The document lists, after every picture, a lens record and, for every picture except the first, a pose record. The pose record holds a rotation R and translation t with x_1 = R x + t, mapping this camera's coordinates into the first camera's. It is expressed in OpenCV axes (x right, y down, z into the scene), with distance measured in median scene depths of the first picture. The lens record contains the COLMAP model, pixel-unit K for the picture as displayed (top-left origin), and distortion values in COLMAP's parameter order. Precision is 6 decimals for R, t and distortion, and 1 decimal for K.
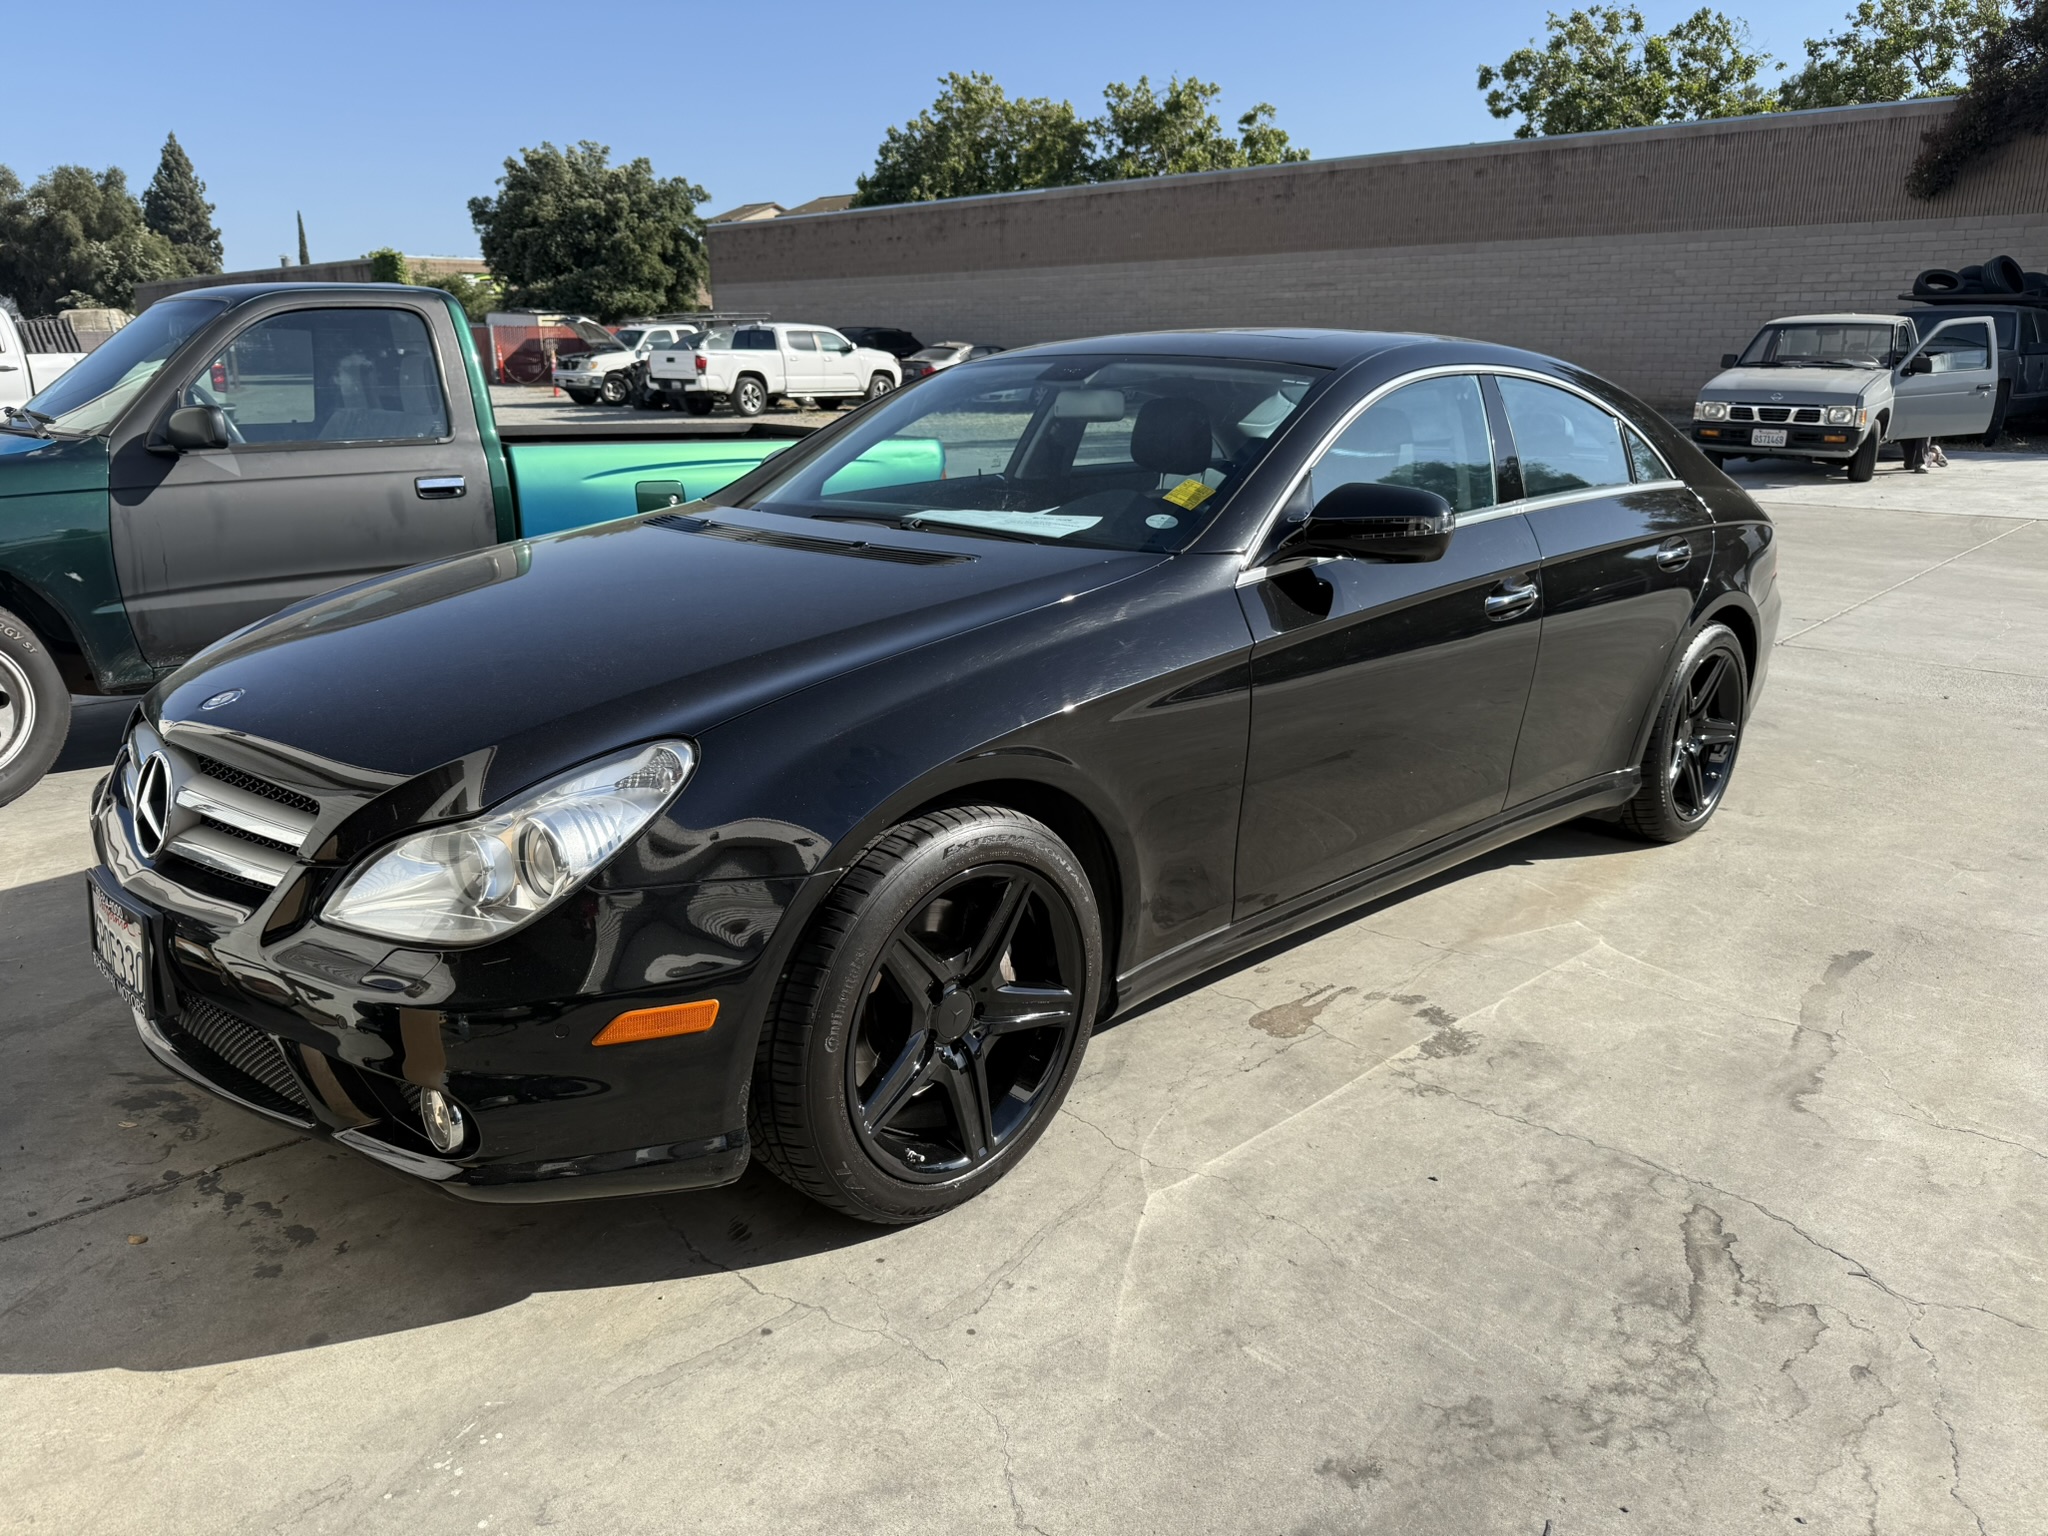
lens RADIAL K [[1434.5, 0, 1024.0], [0, 1434.5, 768.0], [0, 0, 1]] dist [0.001710, -0.002648]
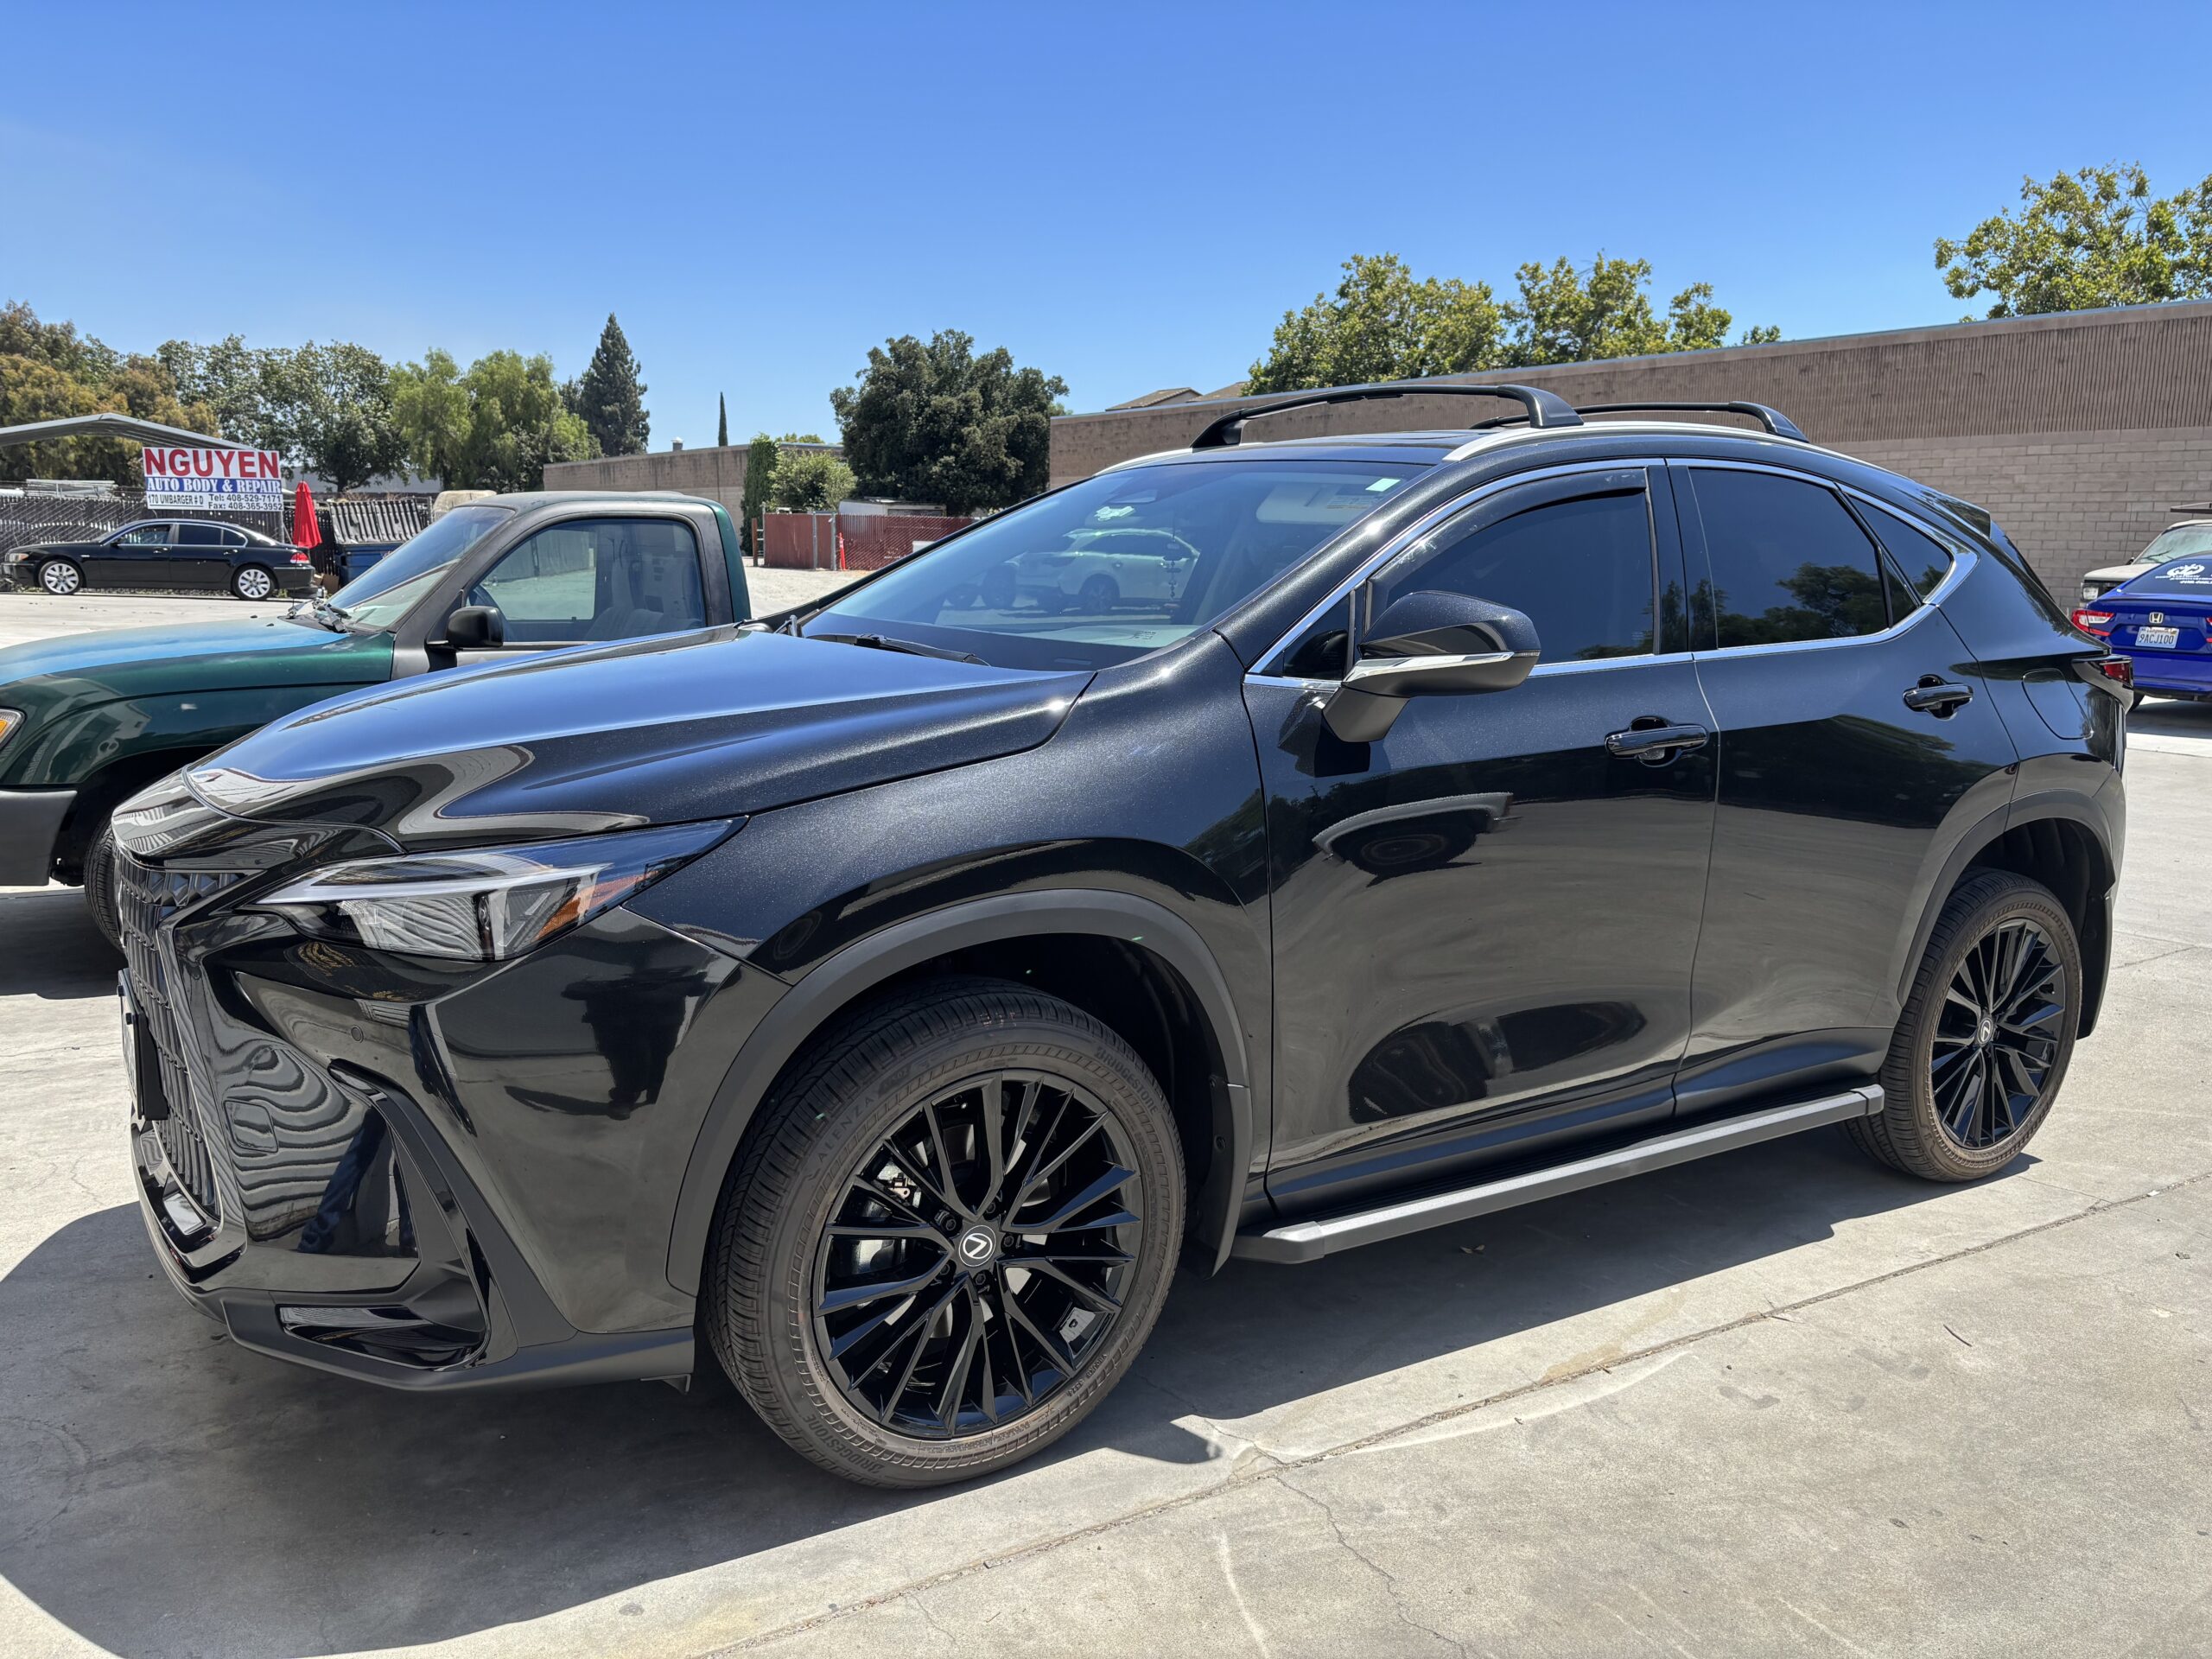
lens RADIAL K [[1656.3, 0, 1106.0], [0, 1656.3, 829.5], [0, 0, 1]] dist [0.061263, -0.058370]
pose [[0.973516, 0.059750, -0.220674, 0.081729], [-0.084573, 0.990890, -0.104805, 0.015110], [0.212402, 0.120692, 0.969700, -0.057032]]
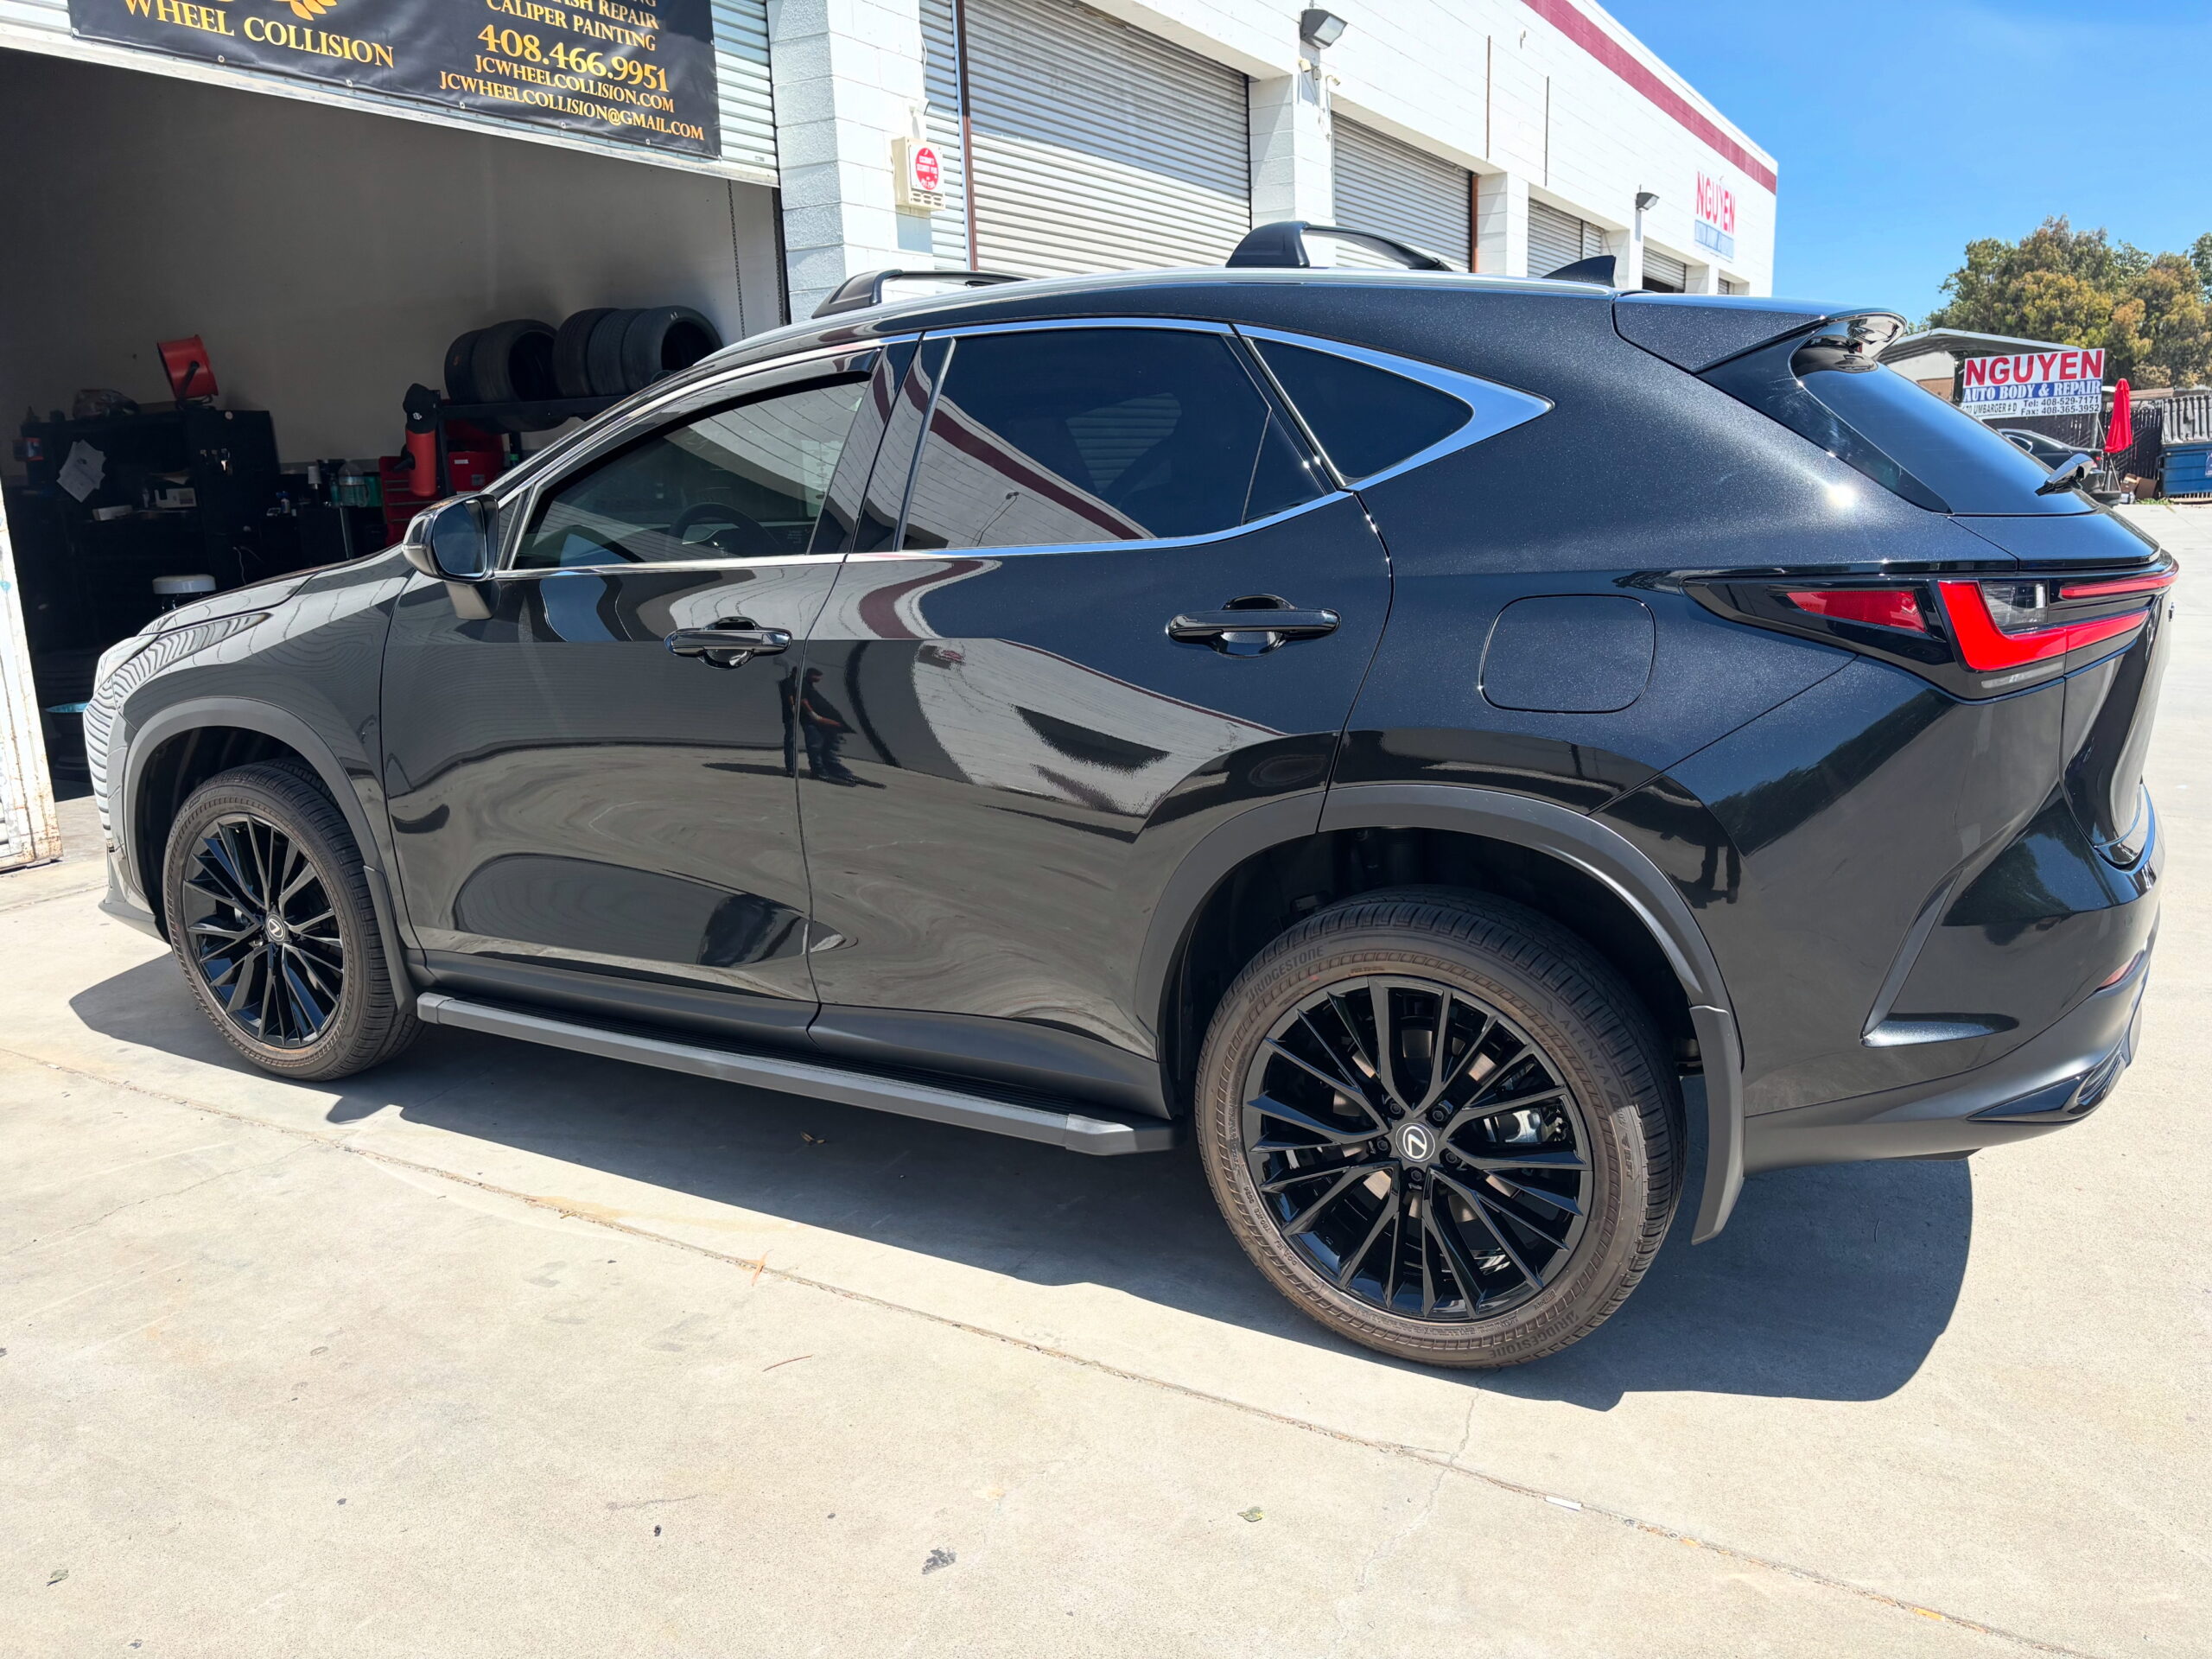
lens RADIAL K [[1659.4, 0, 1106.0], [0, 1659.4, 829.5], [0, 0, 1]] dist [0.085894, -0.109185]
pose [[0.254992, 0.195557, -0.946962, 0.145652], [-0.234499, 0.962606, 0.135643, -0.000336], [0.938077, 0.187474, 0.291315, 0.000008]]
